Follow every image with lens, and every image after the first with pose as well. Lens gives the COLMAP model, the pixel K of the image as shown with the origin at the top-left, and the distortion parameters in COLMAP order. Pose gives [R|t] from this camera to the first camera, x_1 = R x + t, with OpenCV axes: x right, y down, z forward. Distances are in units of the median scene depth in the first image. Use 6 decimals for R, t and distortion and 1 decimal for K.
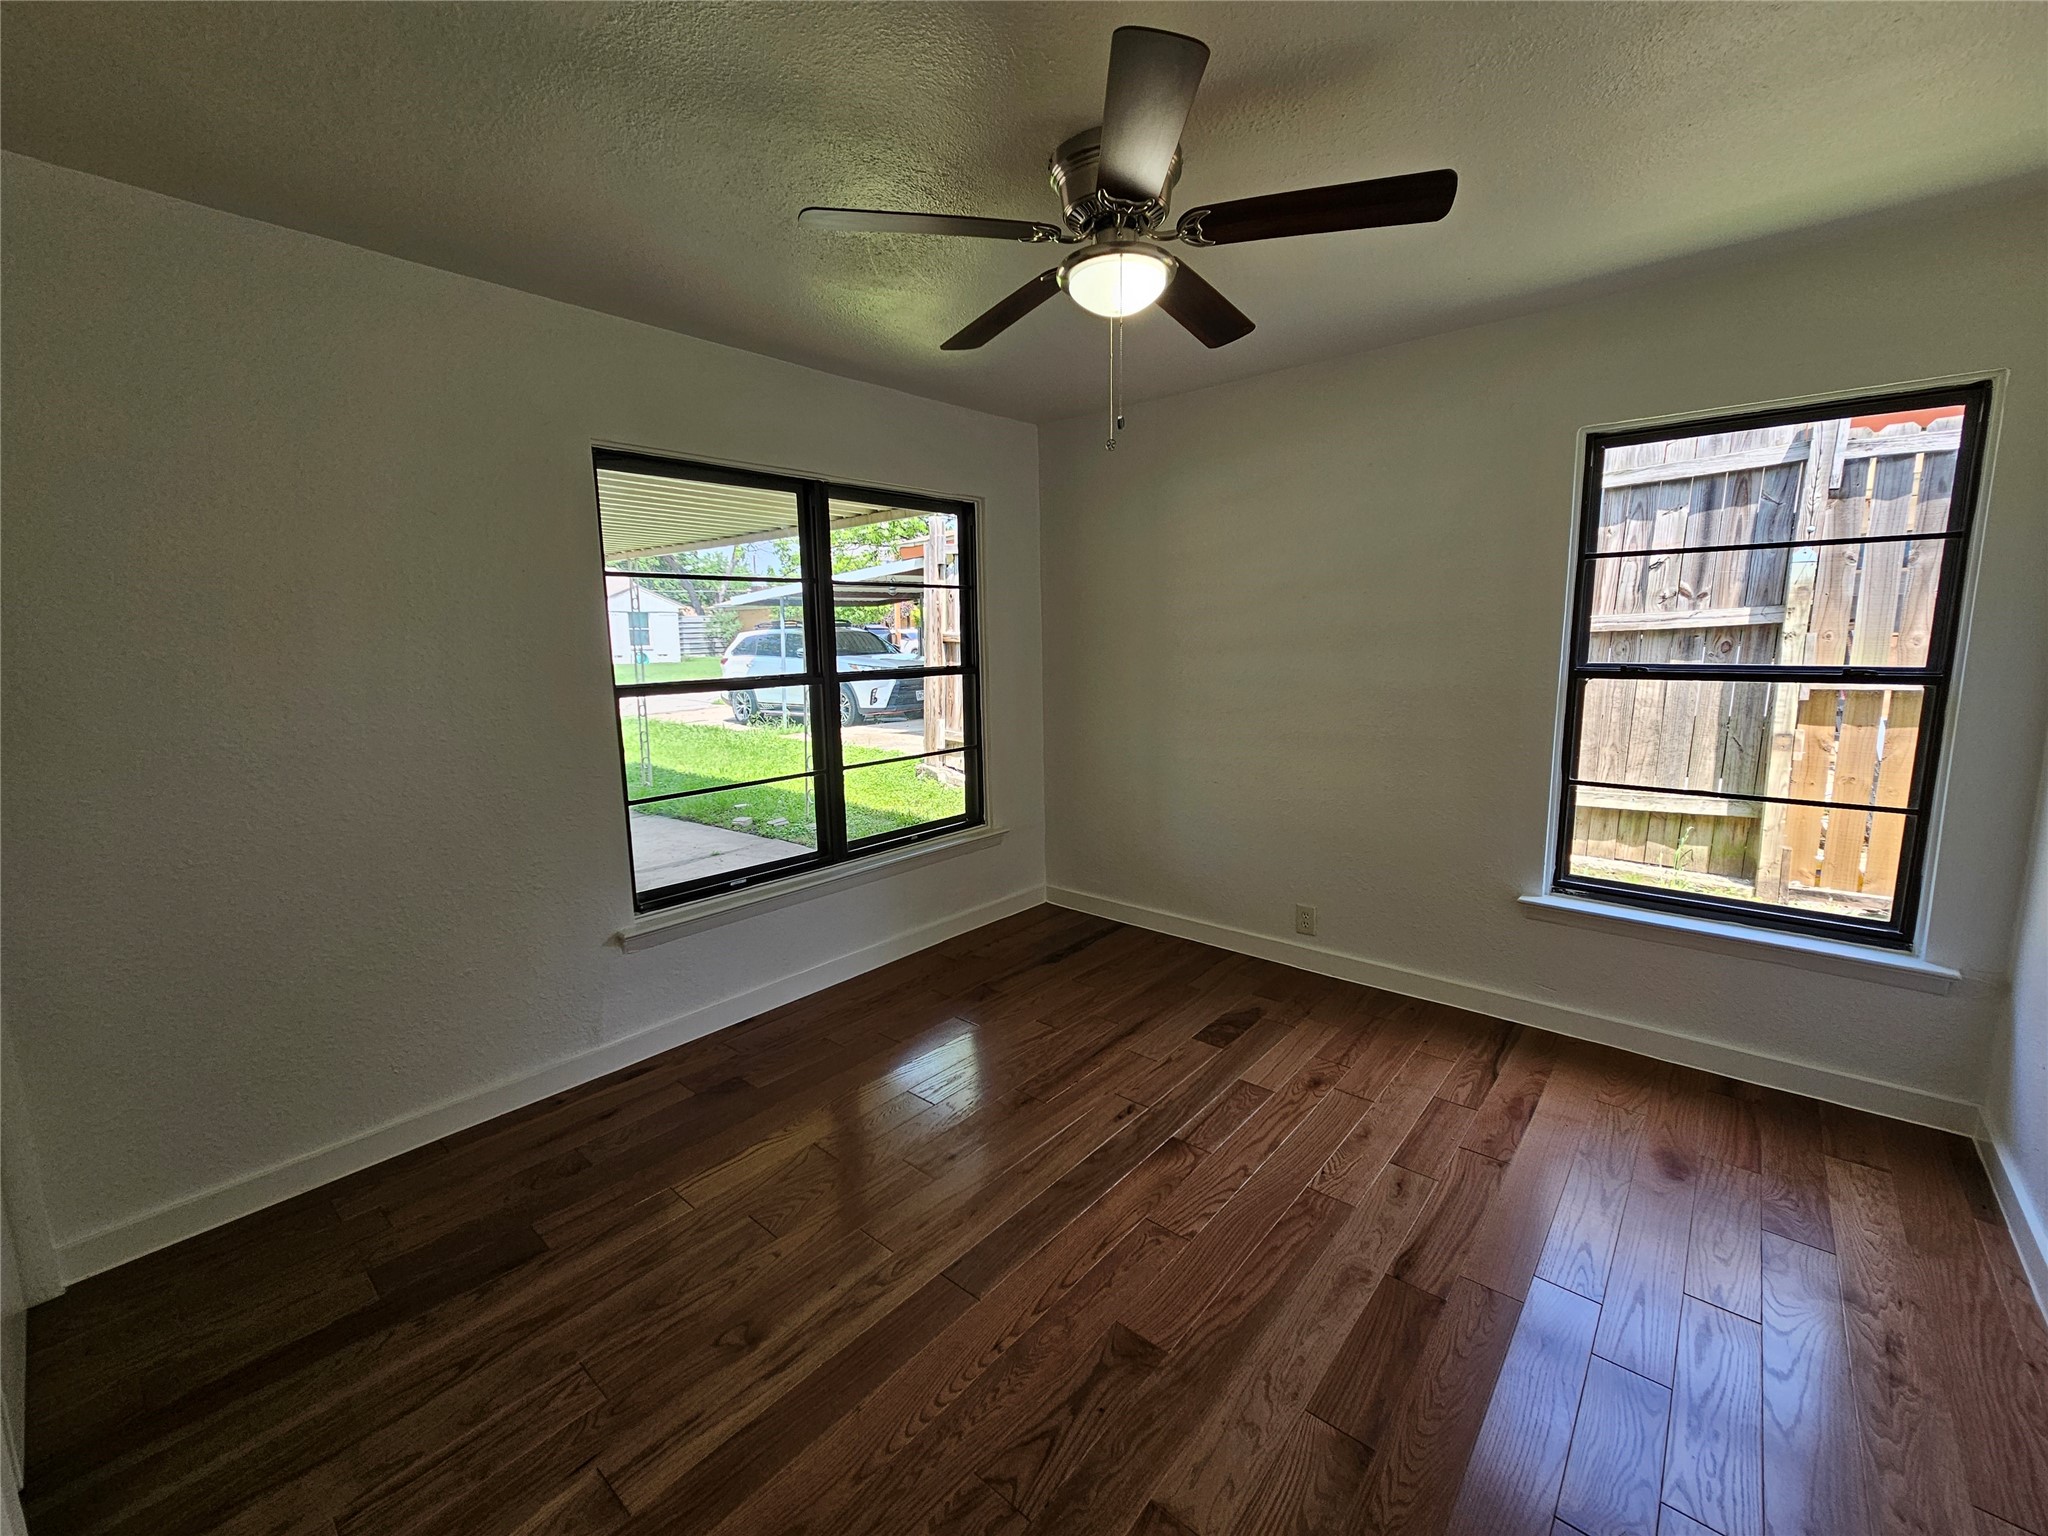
lens RADIAL K [[836.8, 0, 1032.9], [0, 836.8, 760.7], [0, 0, 1]] dist [0.000126, 0.000957]
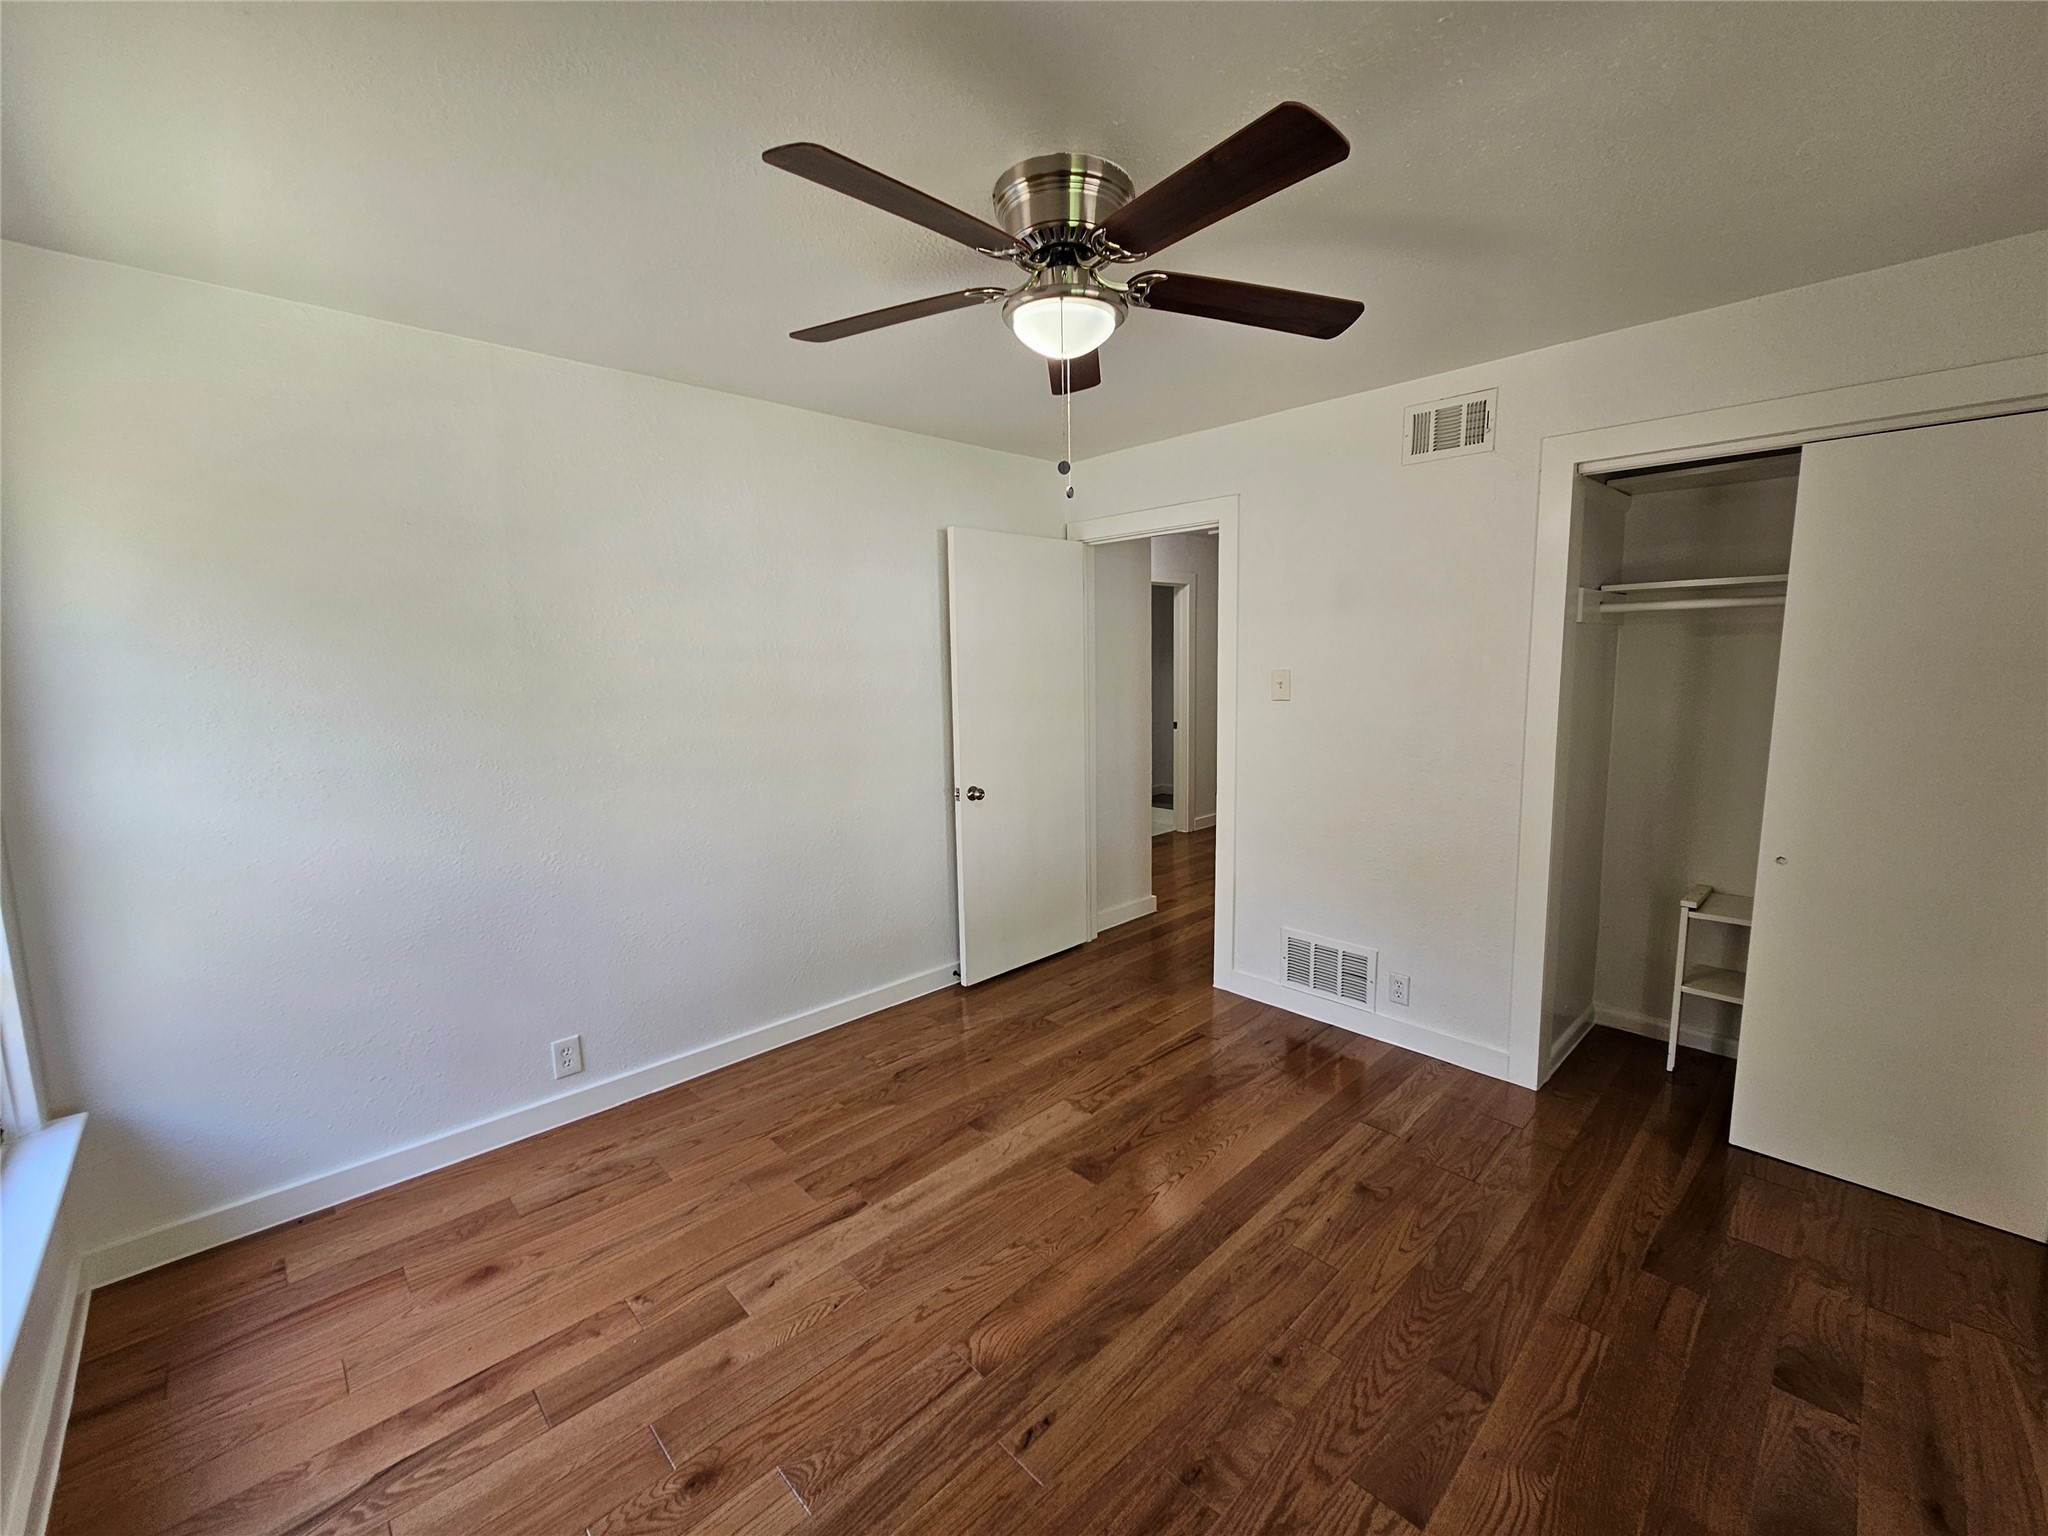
lens RADIAL K [[836.8, 0, 1032.9], [0, 836.8, 760.7], [0, 0, 1]] dist [0.000126, 0.000957]
pose [[-0.995157, 0.019374, 0.096375, 0.047214], [0.045017, 0.961362, 0.271582, -0.303466], [-0.087389, 0.274605, -0.957578, 1.756059]]
